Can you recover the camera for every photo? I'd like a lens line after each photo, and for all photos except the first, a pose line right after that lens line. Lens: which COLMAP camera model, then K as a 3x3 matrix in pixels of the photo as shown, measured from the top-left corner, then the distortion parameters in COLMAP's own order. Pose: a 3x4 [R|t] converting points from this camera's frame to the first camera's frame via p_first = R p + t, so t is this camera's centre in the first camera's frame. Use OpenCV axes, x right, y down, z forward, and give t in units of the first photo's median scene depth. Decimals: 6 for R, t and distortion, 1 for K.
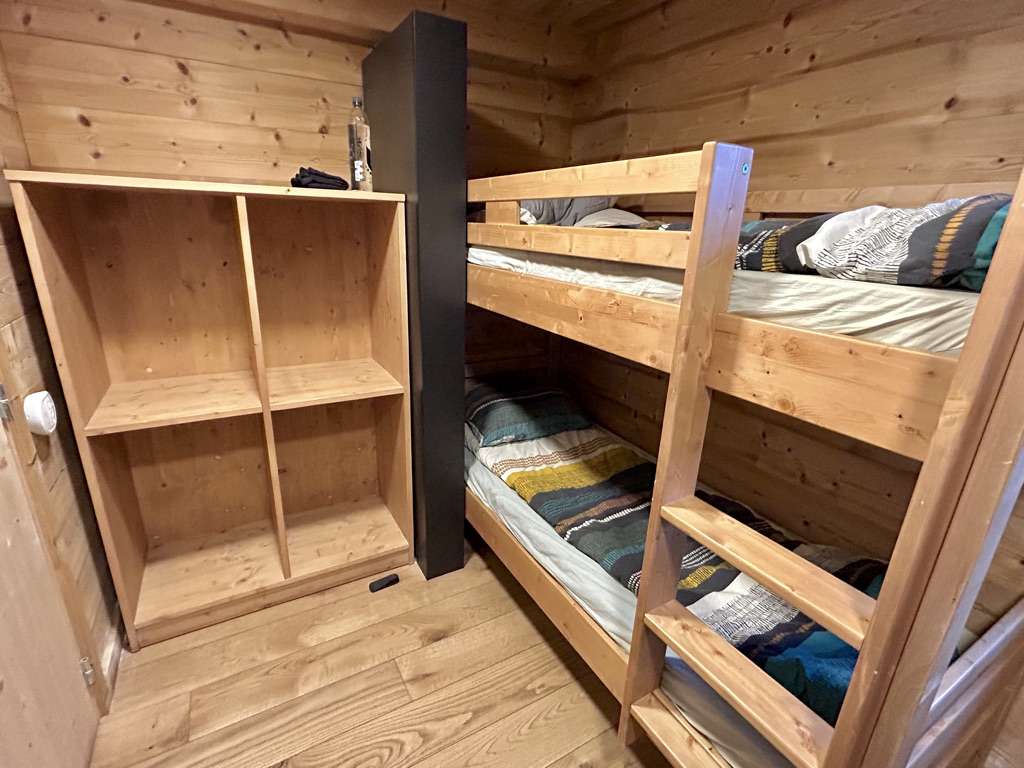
lens RADIAL K [[485.4, 0, 508.5], [0, 485.4, 385.9], [0, 0, 1]] dist [0.010363, -0.000538]
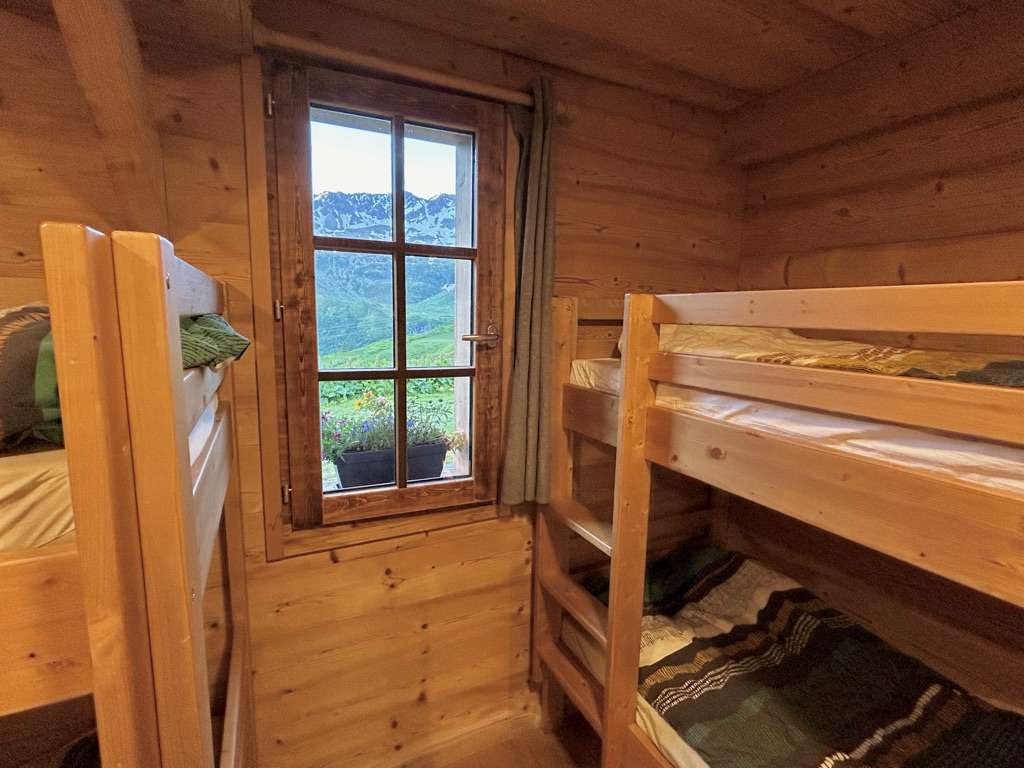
lens RADIAL K [[485.4, 0, 512.1], [0, 485.4, 385.1], [0, 0, 1]] dist [0.010363, -0.000538]
pose [[0.064146, -0.172874, 0.982853, 0.257837], [0.307027, 0.940529, 0.145392, -0.175550], [-0.949537, 0.292436, 0.113409, 0.207471]]
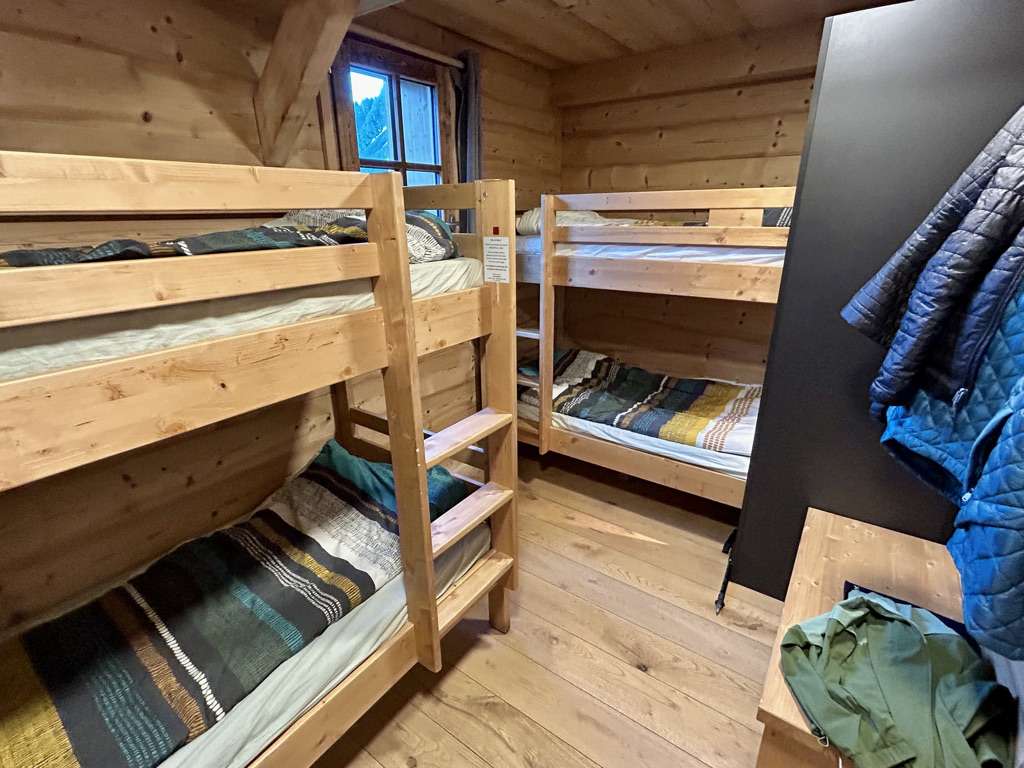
lens RADIAL K [[485.4, 0, 510.8], [0, 485.4, 380.1], [0, 0, 1]] dist [0.010363, -0.000538]
pose [[-0.404926, -0.322515, 0.855581, -1.140518], [0.297011, 0.838588, 0.456678, -0.634569], [-0.864766, 0.439037, -0.243776, 1.506119]]
